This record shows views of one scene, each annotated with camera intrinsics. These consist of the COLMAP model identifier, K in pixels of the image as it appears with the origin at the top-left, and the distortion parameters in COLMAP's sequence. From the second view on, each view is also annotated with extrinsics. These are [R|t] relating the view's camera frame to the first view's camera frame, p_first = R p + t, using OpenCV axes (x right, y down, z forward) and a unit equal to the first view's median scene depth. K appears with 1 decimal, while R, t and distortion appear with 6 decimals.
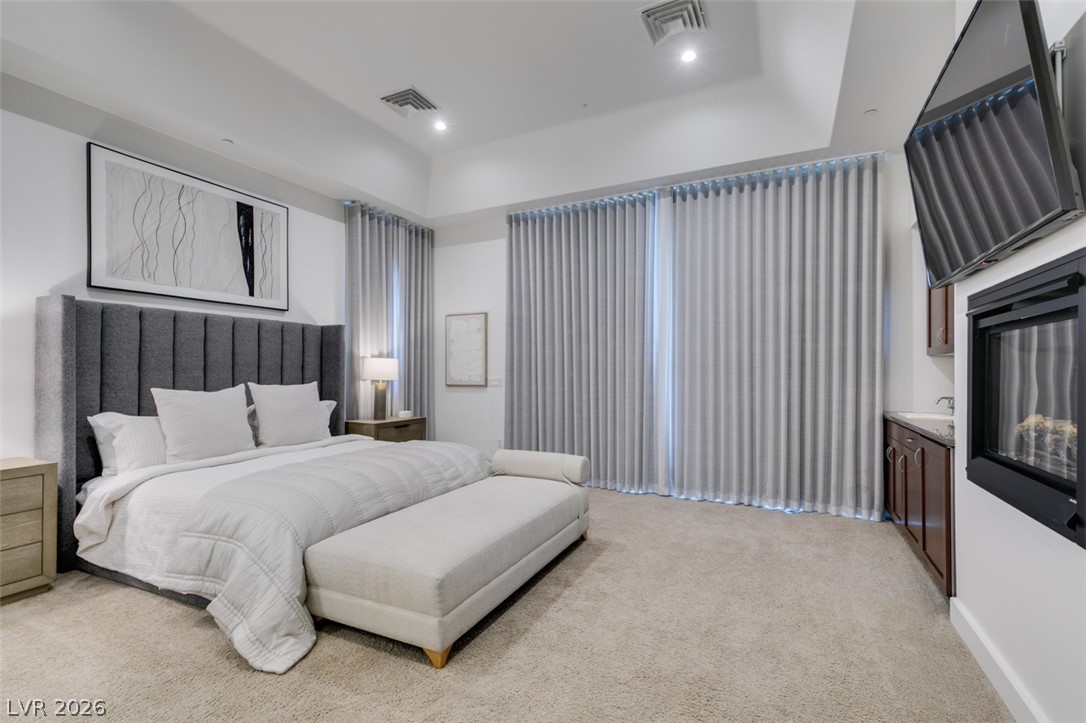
lens RADIAL K [[488.6, 0, 540.7], [0, 488.6, 367.8], [0, 0, 1]] dist [0.004097, -0.000328]
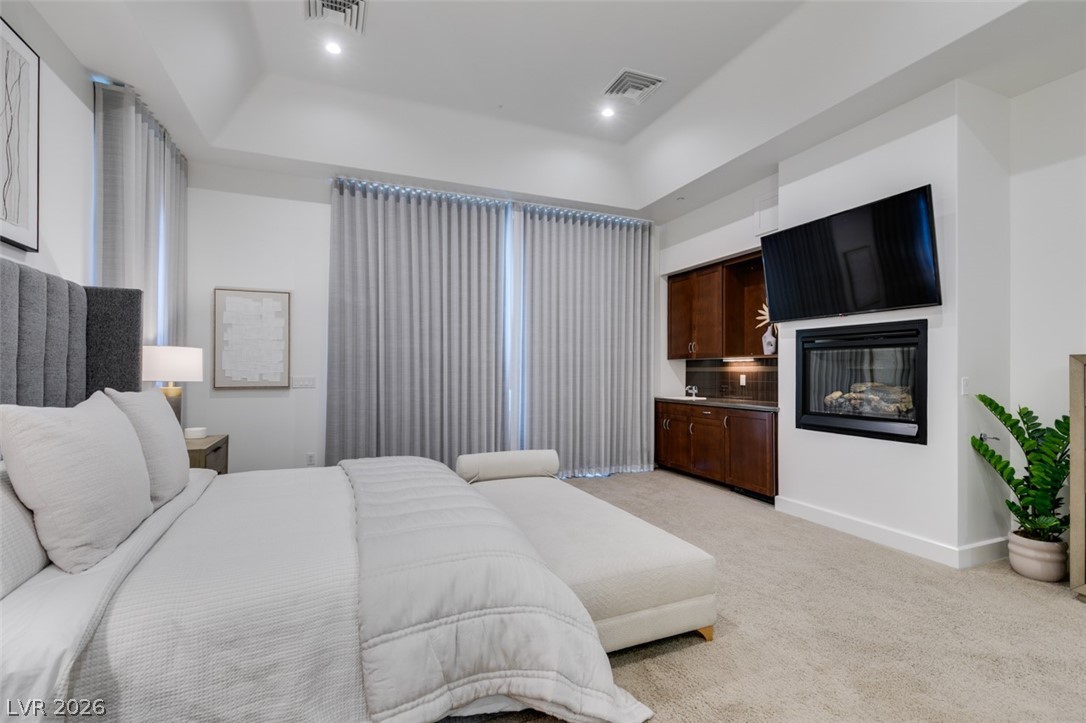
lens RADIAL K [[488.6, 0, 540.7], [0, 488.6, 367.8], [0, 0, 1]] dist [0.004097, -0.000328]
pose [[0.658752, 0.005616, 0.752340, -0.734360], [-0.009199, 0.999958, 0.000591, 0.003112], [-0.752304, -0.007310, 0.658775, 0.322055]]
